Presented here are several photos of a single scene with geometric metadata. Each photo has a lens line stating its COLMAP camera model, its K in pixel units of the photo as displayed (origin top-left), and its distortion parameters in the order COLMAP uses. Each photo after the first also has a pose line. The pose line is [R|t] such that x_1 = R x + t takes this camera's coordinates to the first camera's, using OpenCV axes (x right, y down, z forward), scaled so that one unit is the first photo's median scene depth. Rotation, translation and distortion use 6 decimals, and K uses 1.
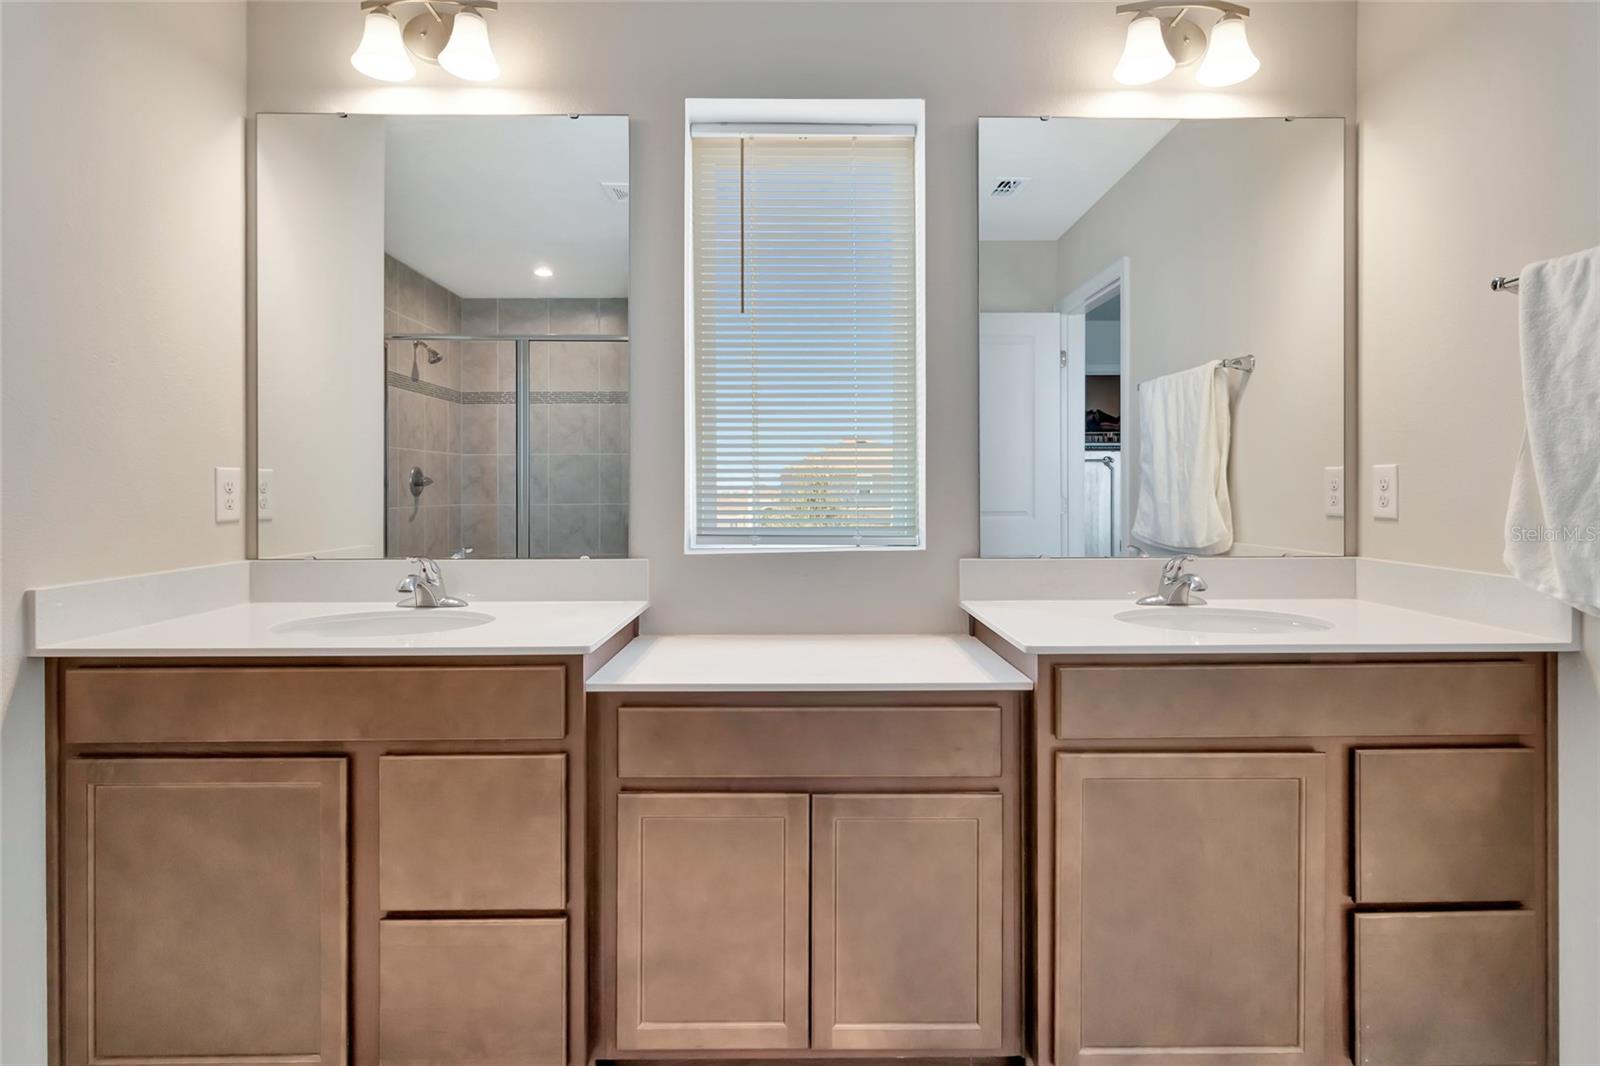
lens RADIAL K [[822.5, 0, 800.7], [0, 822.5, 488.2], [0, 0, 1]] dist [-0.002425, -0.000825]
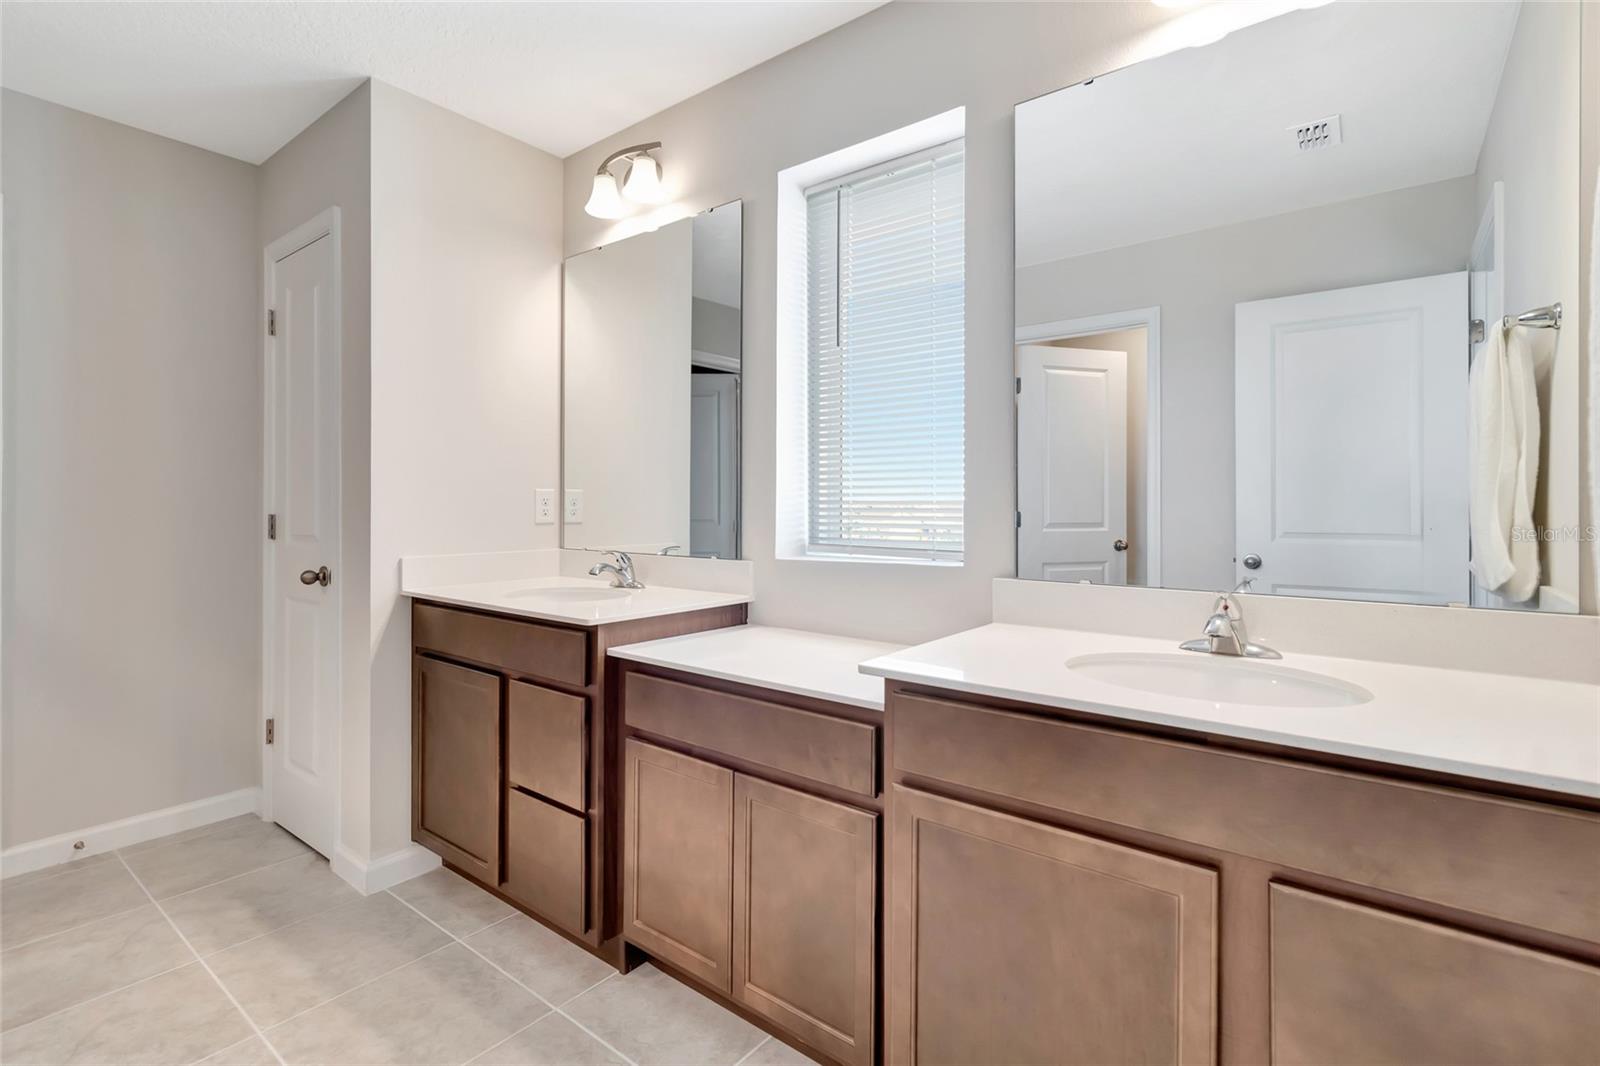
lens RADIAL K [[745.3, 0, 811.2], [0, 745.3, 501.9], [0, 0, 1]] dist [-0.000308, -0.000180]
pose [[0.783990, 0.001974, -0.620770, 0.592493], [-0.004106, 0.999990, -0.002006, 0.000491], [0.620760, 0.004122, 0.783990, 0.205031]]
